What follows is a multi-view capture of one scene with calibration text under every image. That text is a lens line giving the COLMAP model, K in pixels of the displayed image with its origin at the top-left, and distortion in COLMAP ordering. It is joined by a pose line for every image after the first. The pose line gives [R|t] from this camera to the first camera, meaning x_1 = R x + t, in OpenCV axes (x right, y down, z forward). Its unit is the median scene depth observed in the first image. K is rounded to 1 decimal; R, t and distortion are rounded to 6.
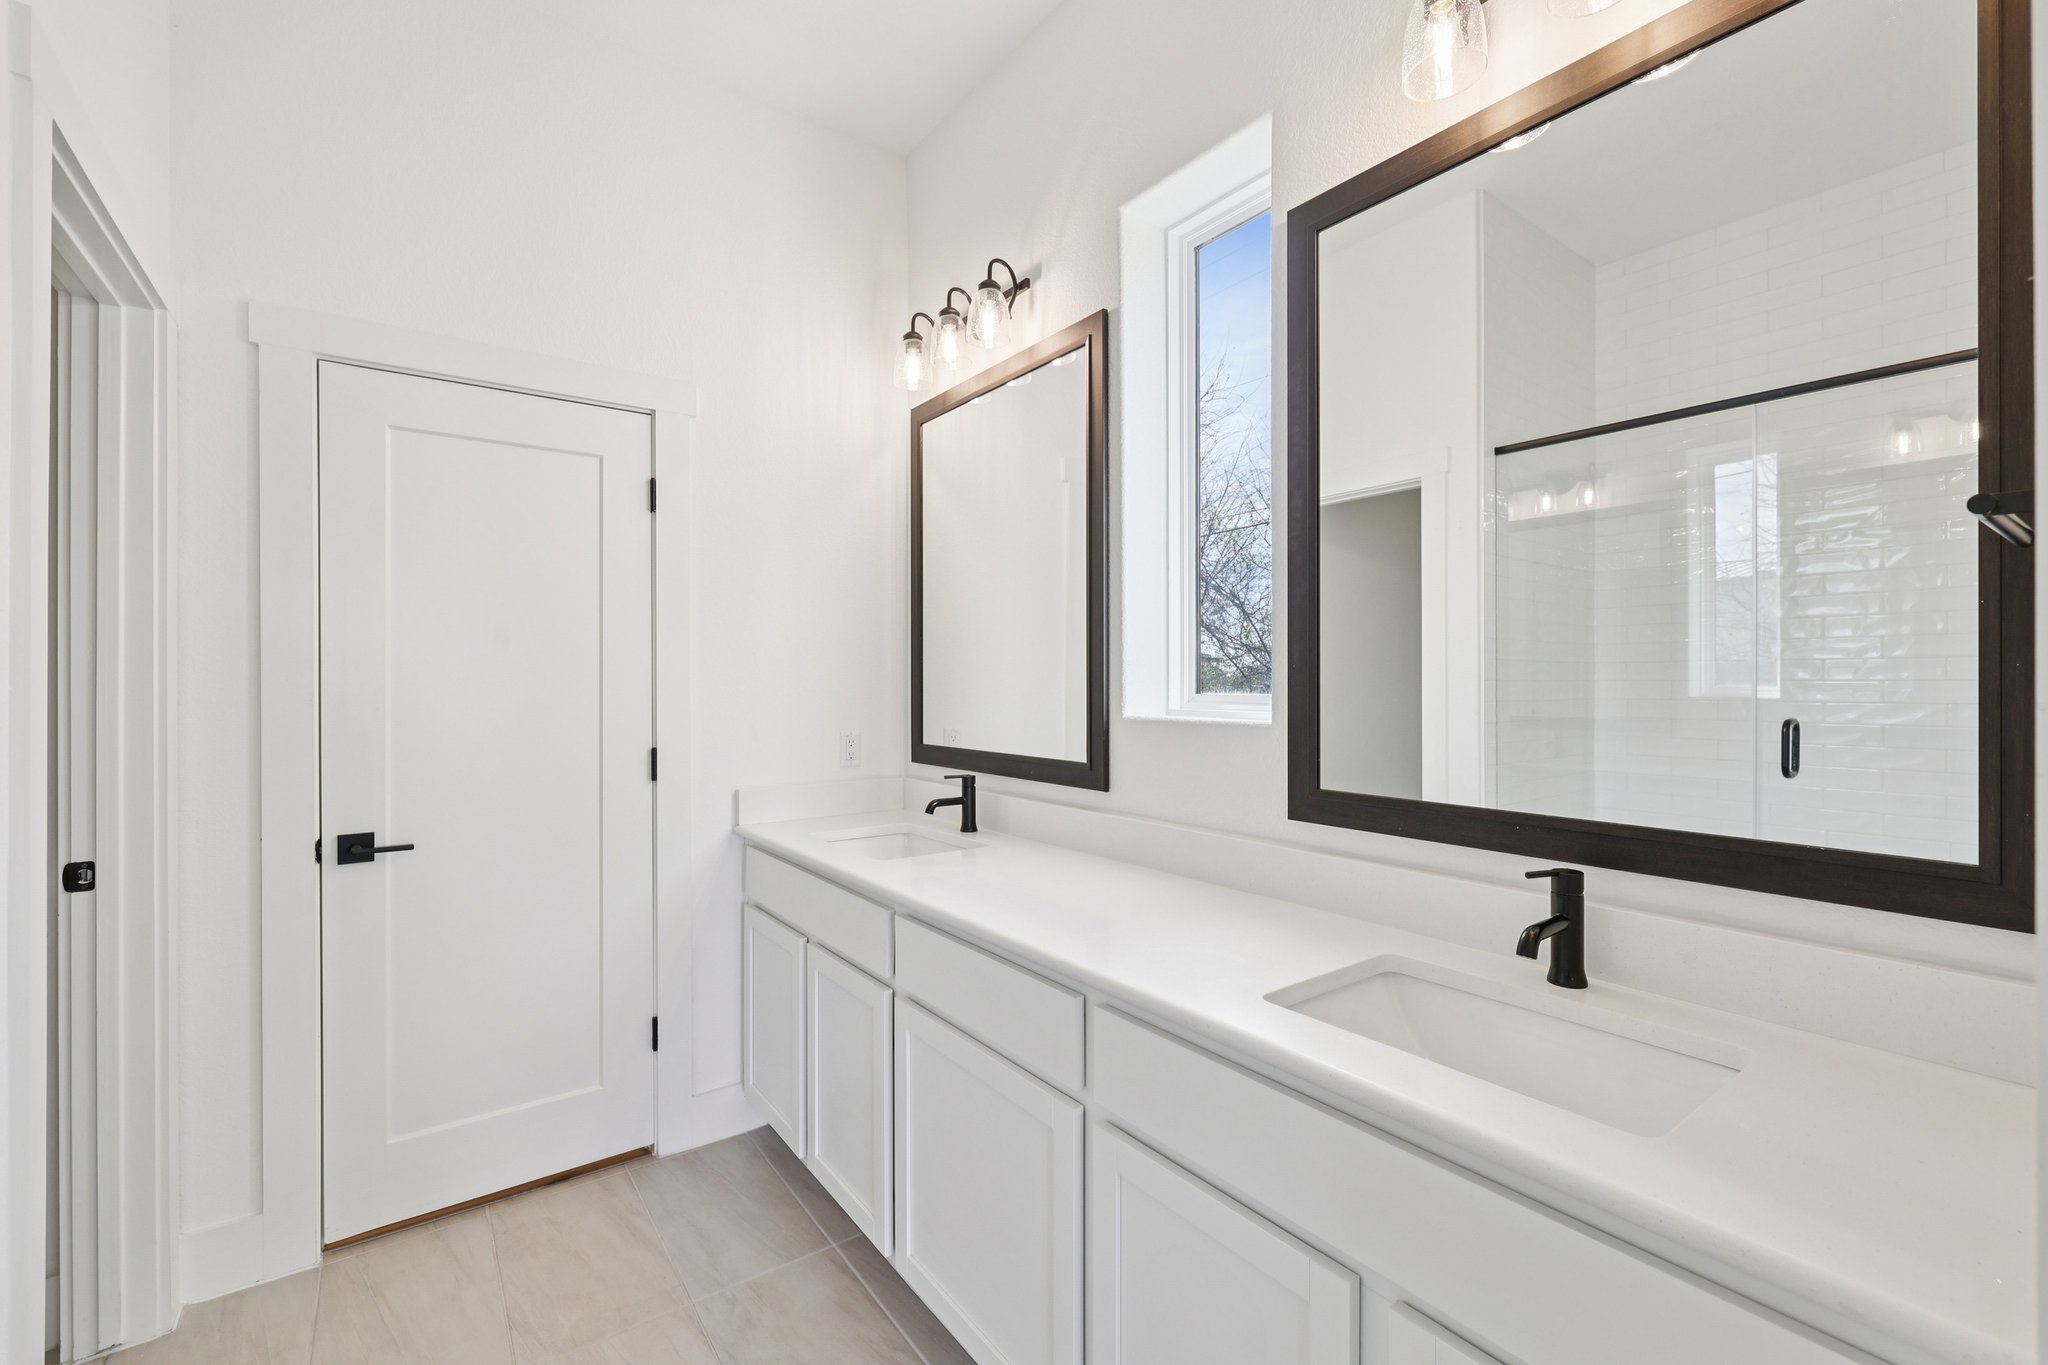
lens RADIAL K [[862.9, 0, 1018.8], [0, 862.9, 673.3], [0, 0, 1]] dist [-0.002197, 0.000453]
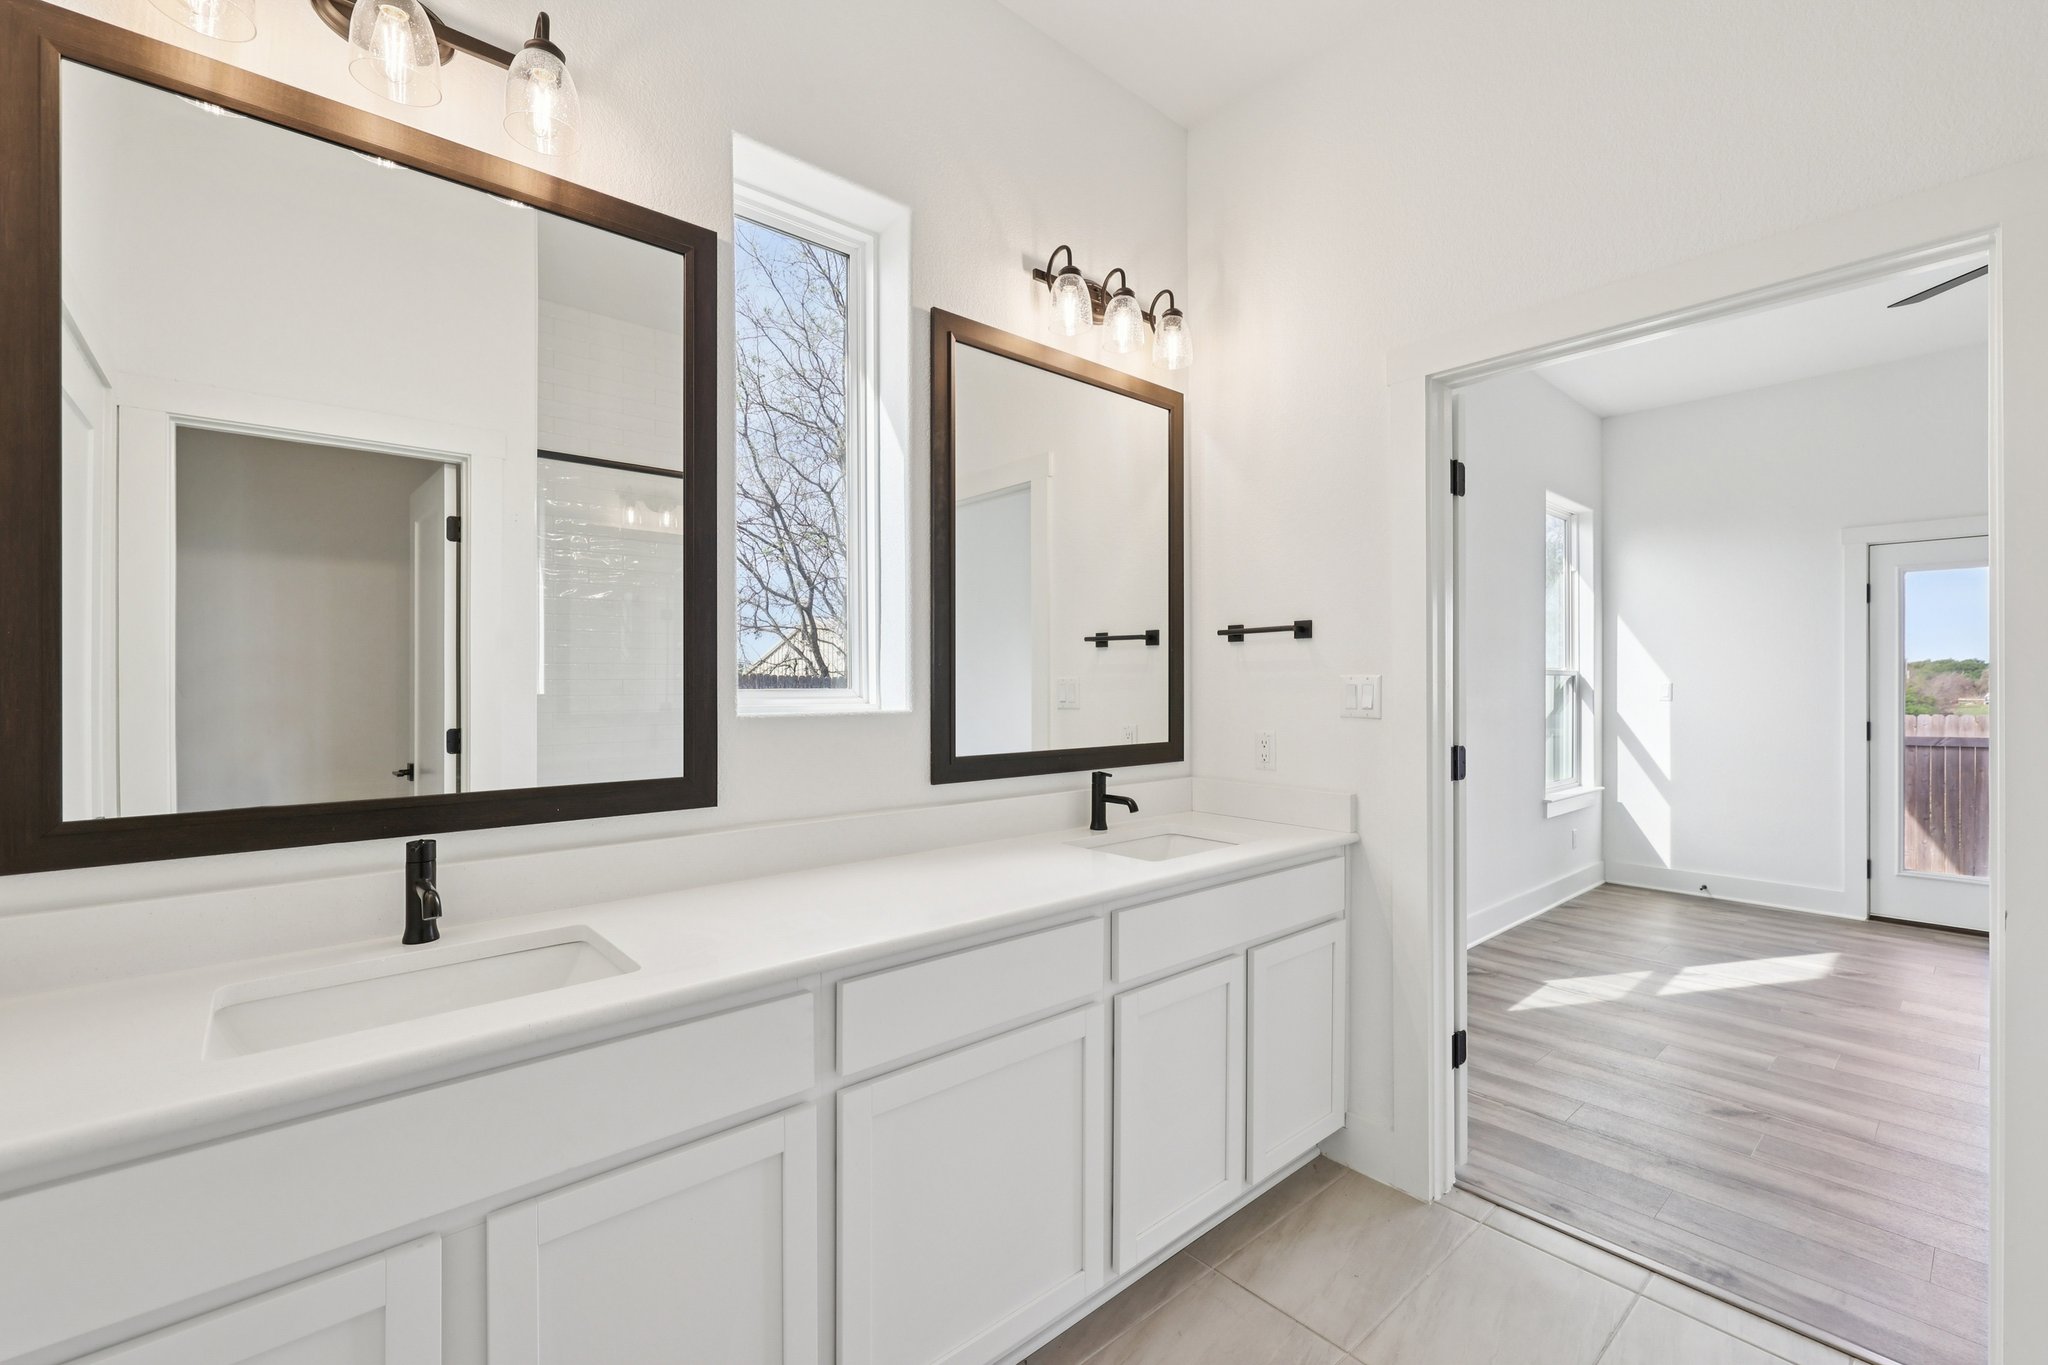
lens RADIAL K [[862.9, 0, 1018.3], [0, 862.9, 680.5], [0, 0, 1]] dist [-0.002197, 0.000453]
pose [[-0.062019, 0.002355, 0.998072, -0.757534], [-0.004518, 0.999986, -0.002640, 0.014613], [-0.998065, -0.004673, -0.062008, 0.750779]]
